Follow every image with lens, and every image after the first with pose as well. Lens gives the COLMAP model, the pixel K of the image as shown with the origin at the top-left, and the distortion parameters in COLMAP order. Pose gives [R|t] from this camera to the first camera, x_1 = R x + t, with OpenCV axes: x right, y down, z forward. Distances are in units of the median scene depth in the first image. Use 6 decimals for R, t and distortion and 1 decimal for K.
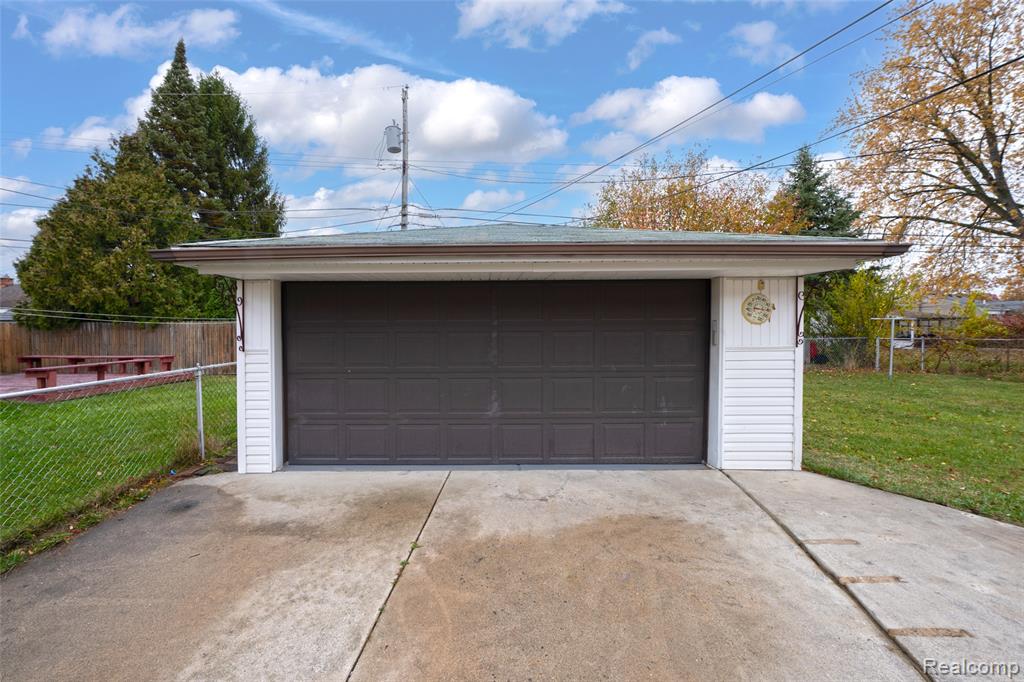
lens RADIAL K [[376.6, 0, 478.7], [0, 376.6, 329.0], [0, 0, 1]] dist [-0.018185, 0.000682]
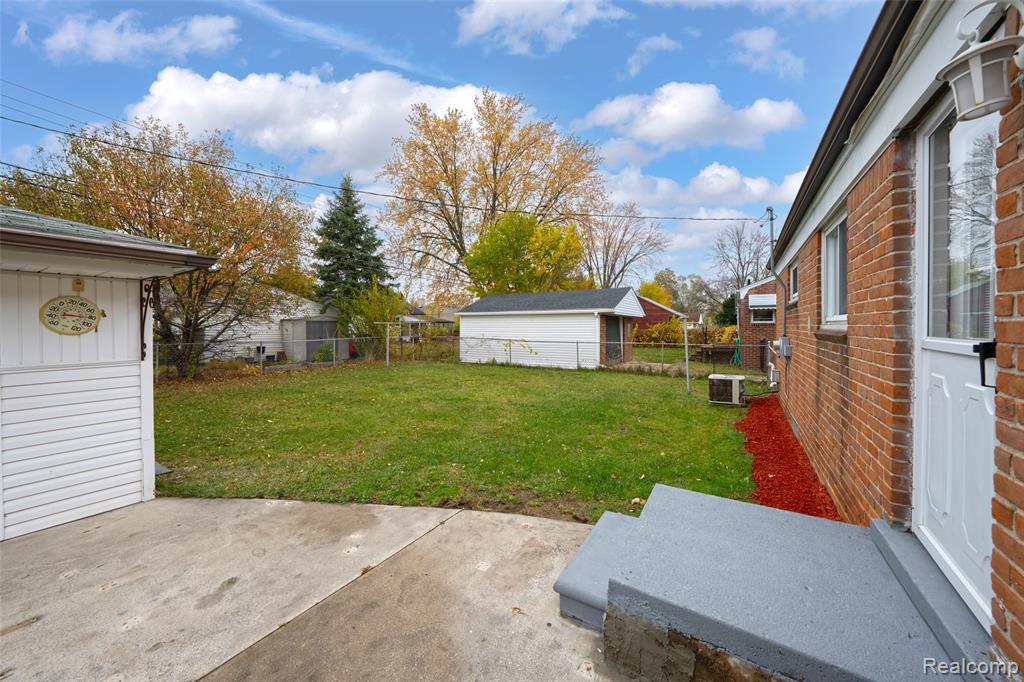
lens RADIAL K [[361.7, 0, 506.1], [0, 361.7, 325.5], [0, 0, 1]] dist [-0.008343, 0.000435]
pose [[0.524182, 0.005252, 0.851590, 0.588463], [0.000011, 0.999981, -0.006173, -0.028167], [-0.851606, 0.003245, 0.524172, -0.170075]]
